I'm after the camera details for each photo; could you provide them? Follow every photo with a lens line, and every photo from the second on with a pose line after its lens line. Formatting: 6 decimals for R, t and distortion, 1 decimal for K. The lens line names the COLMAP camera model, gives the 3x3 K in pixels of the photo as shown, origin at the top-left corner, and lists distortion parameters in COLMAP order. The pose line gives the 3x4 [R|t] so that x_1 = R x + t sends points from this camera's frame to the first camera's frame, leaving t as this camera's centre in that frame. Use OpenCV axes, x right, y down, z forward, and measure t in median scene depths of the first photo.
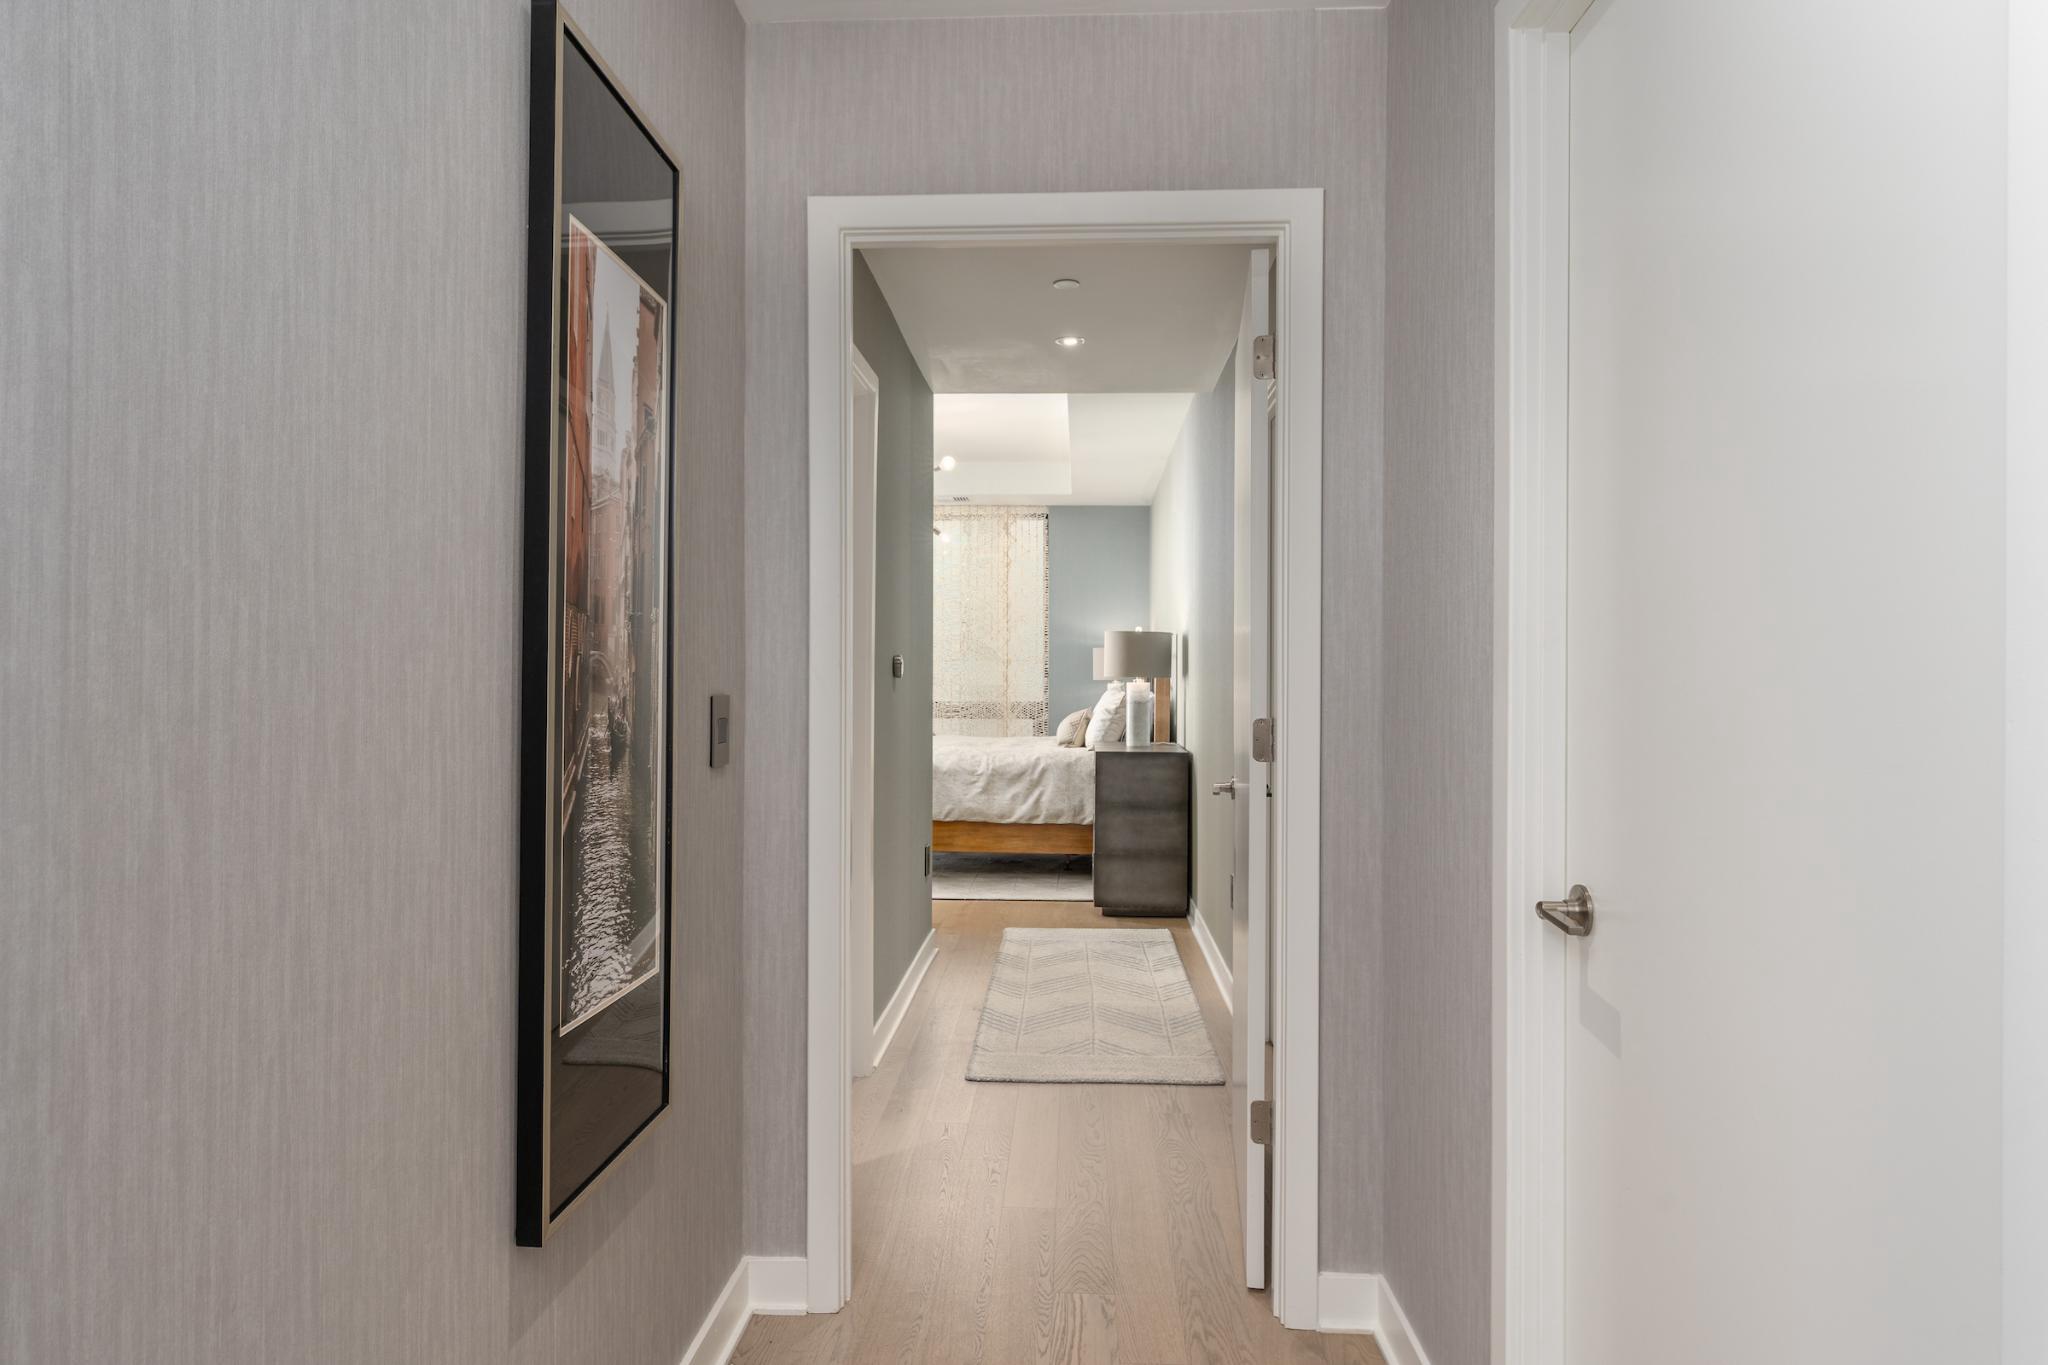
lens RADIAL K [[1324.5, 0, 1024.0], [0, 1324.5, 682.5], [0, 0, 1]] dist [0.000053, -0.000012]
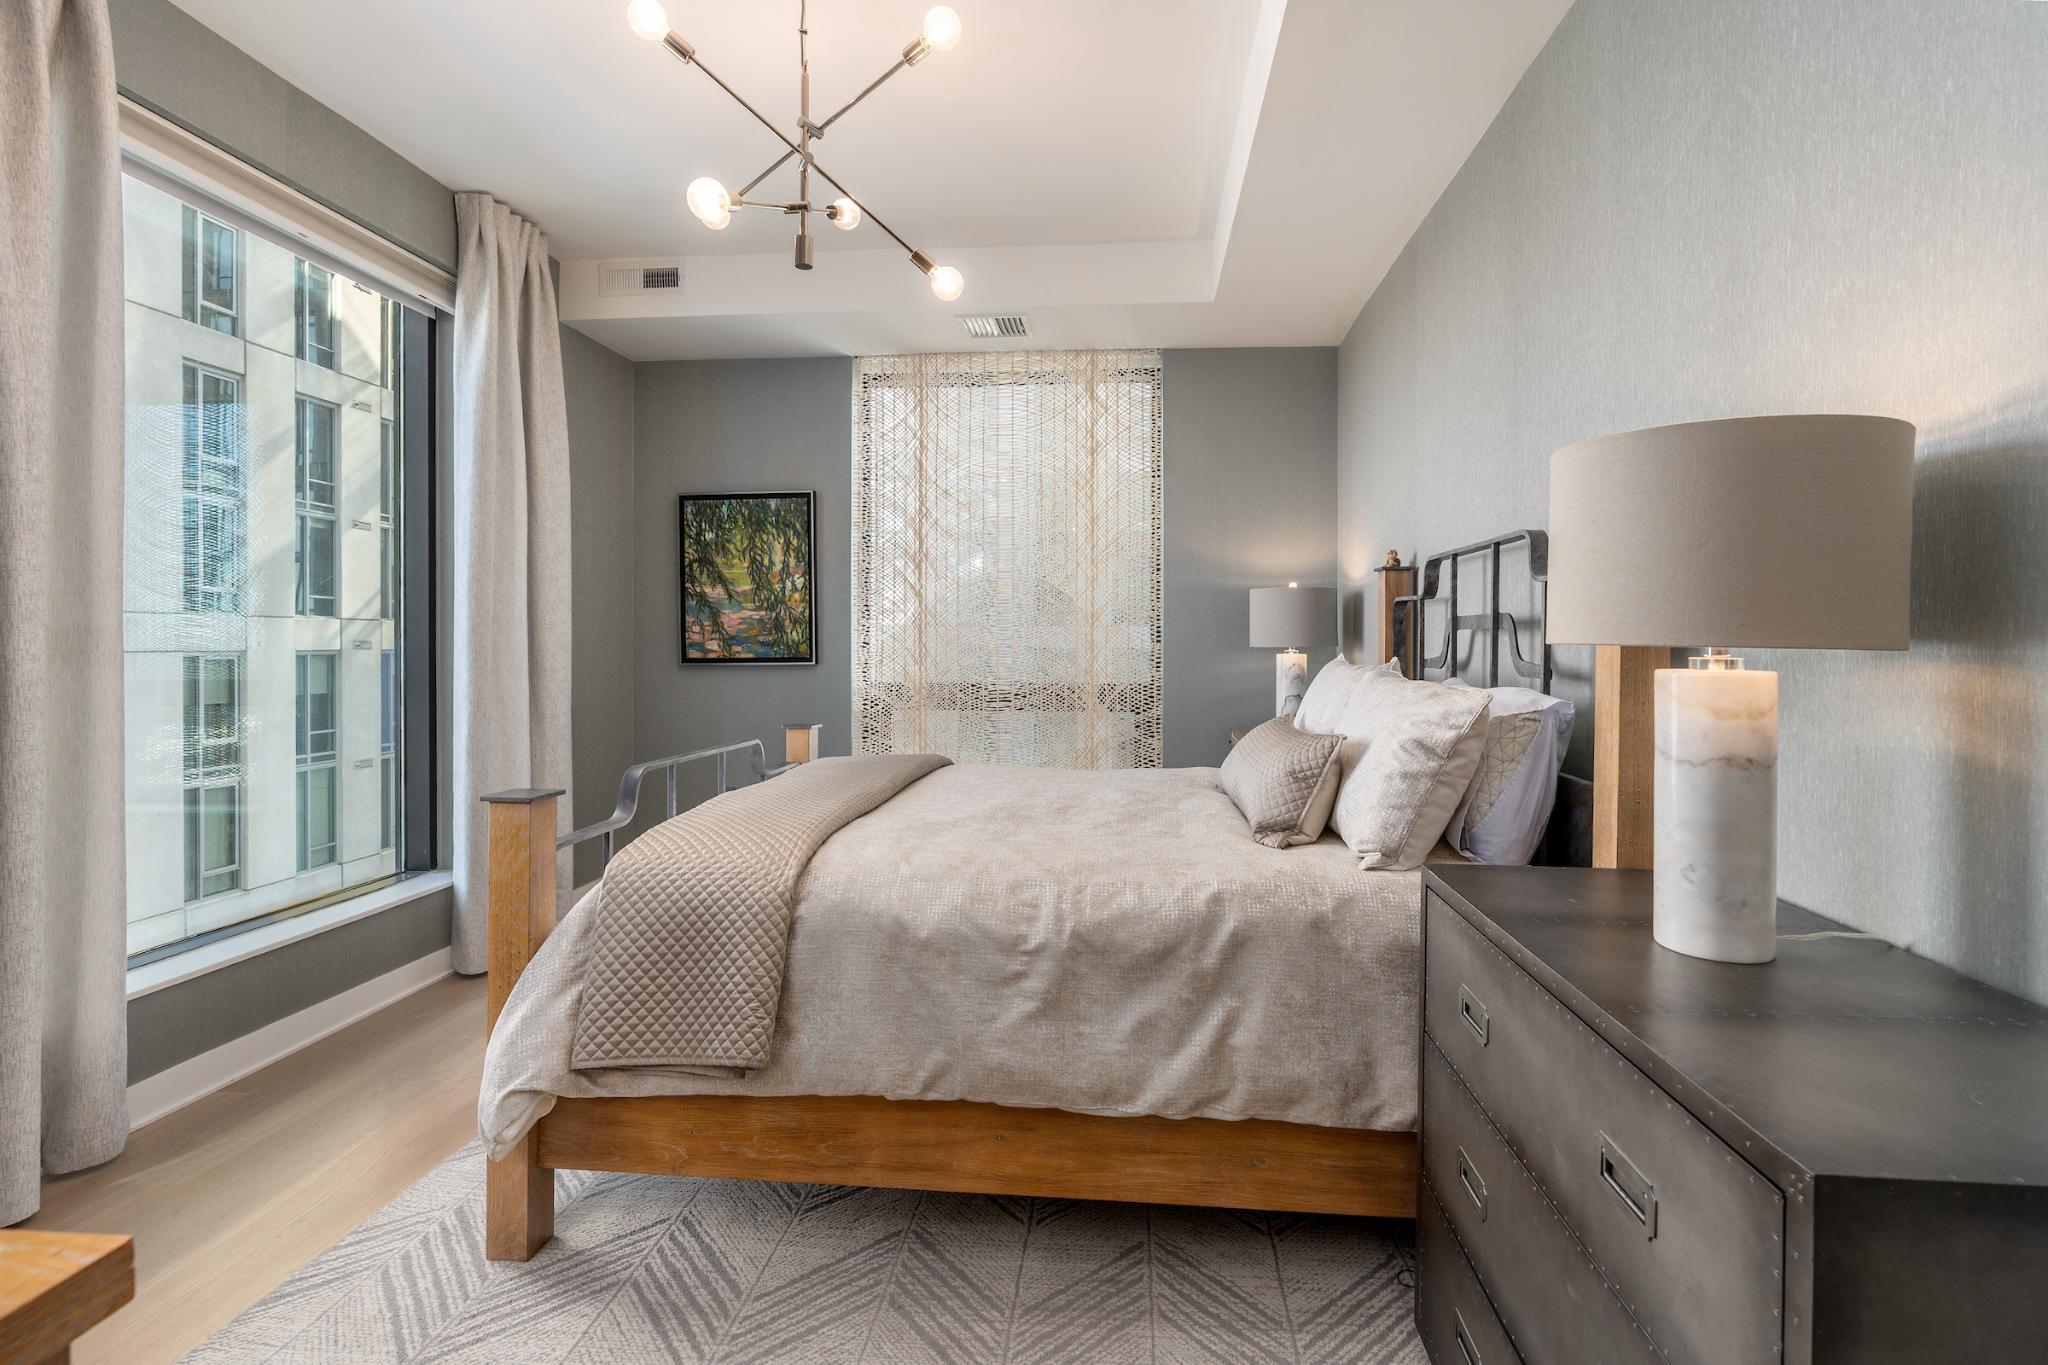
lens RADIAL K [[940.6, 0, 1025.3], [0, 940.6, 676.4], [0, 0, 1]] dist [-0.003441, -0.000233]
pose [[0.997803, -0.004177, -0.066116, -0.020241], [0.006468, 0.999385, 0.034469, -0.004686], [0.065931, -0.034821, 0.997216, 0.776217]]
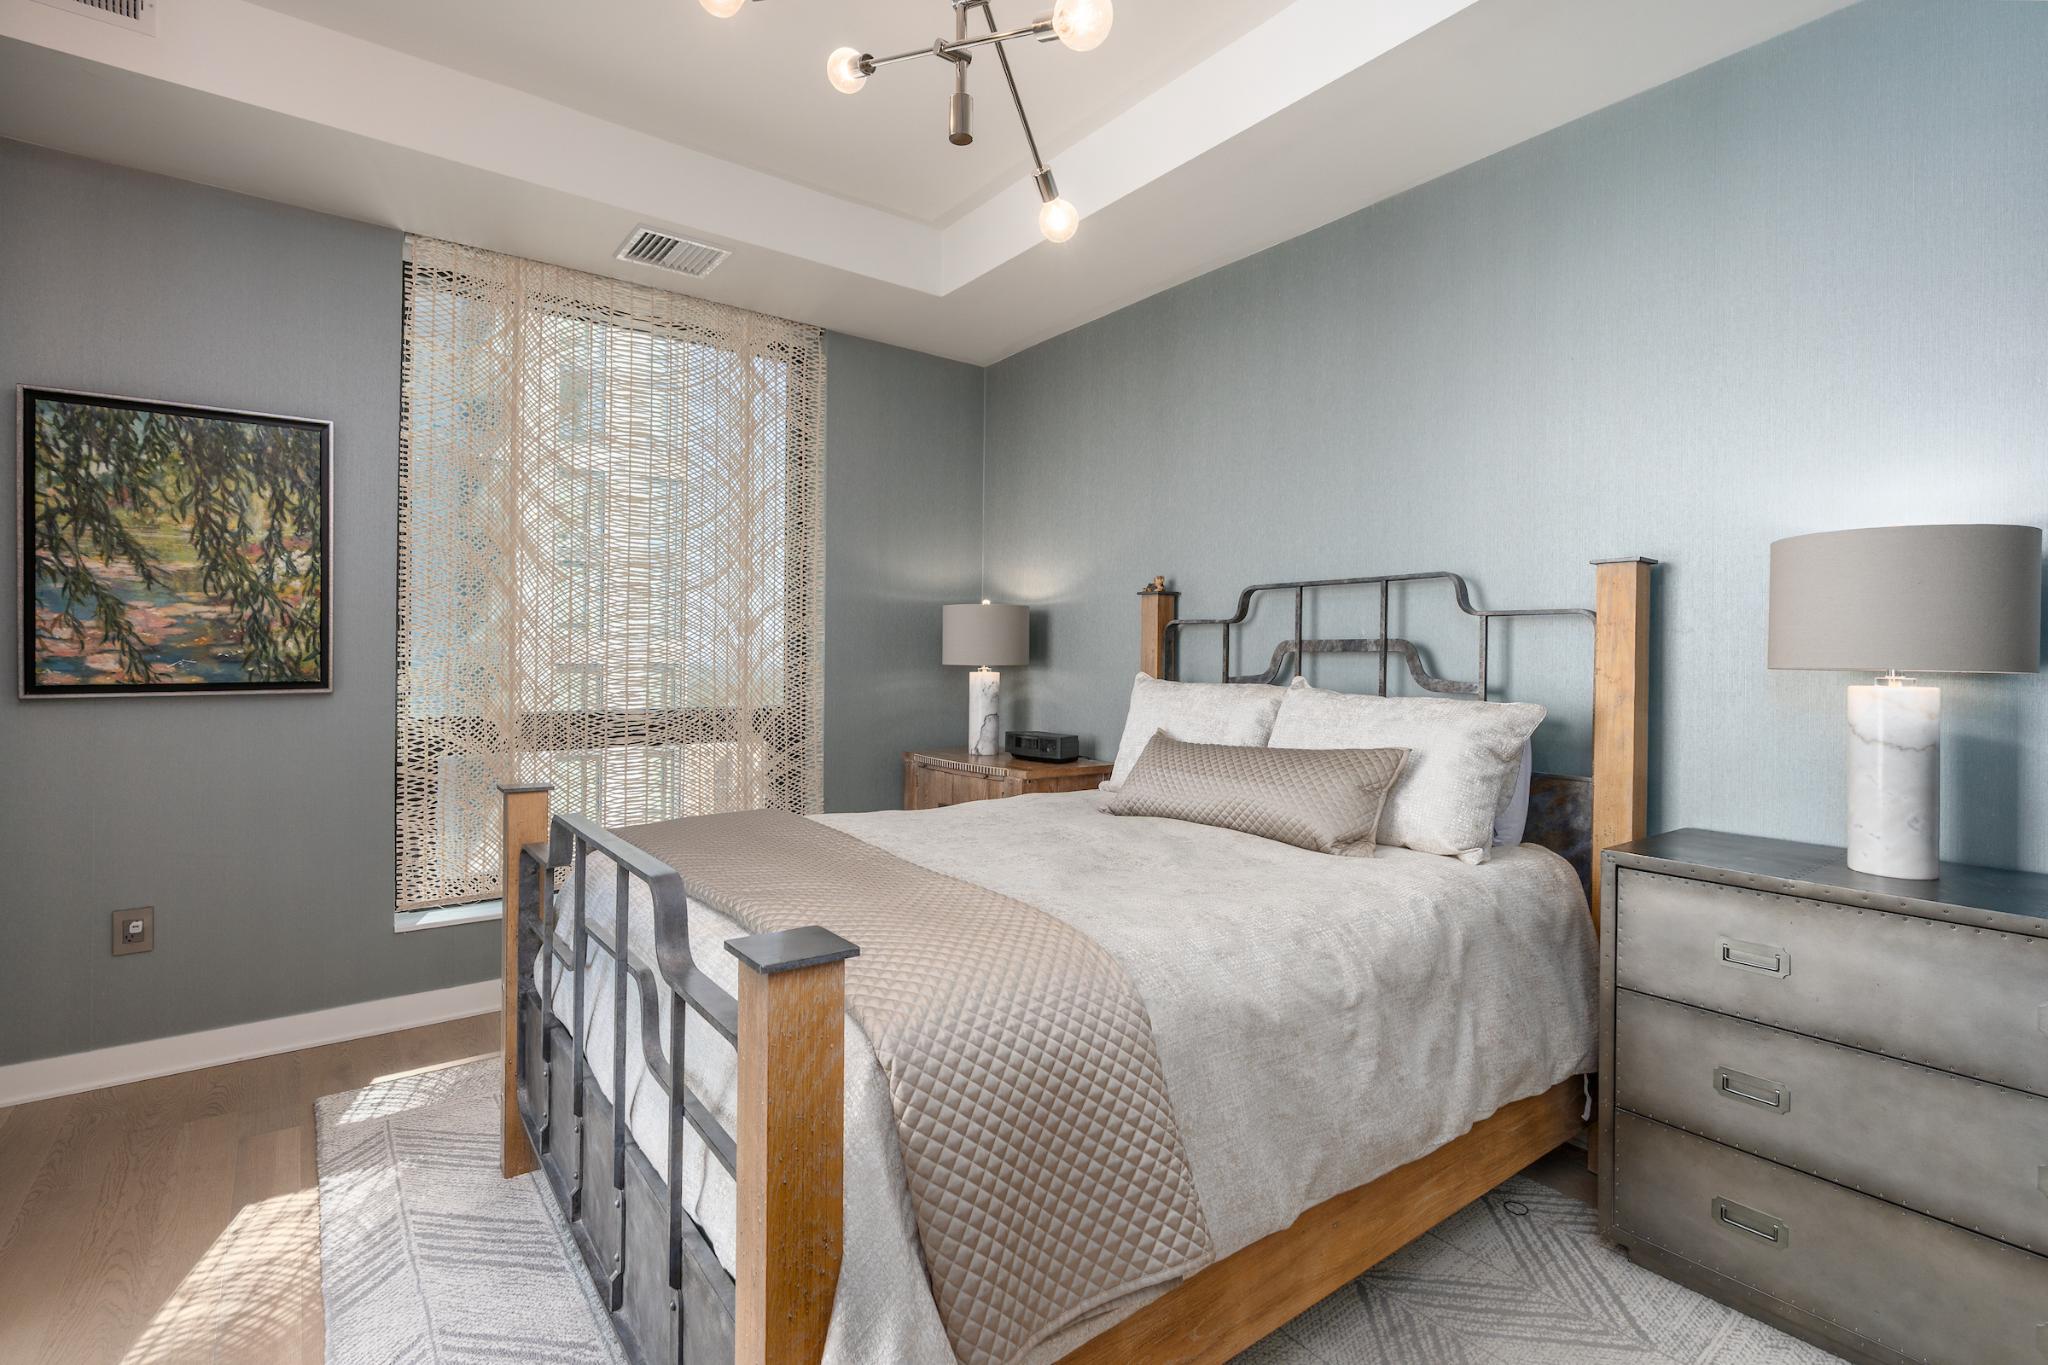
lens RADIAL K [[959.5, 0, 1024.0], [0, 959.5, 682.5], [0, 0, 1]] dist [-0.001027, -0.000173]
pose [[0.778733, -0.017952, 0.627099, -0.220757], [0.000728, 0.999616, 0.027713, -0.007249], [-0.627356, -0.021124, 0.778446, 0.883164]]
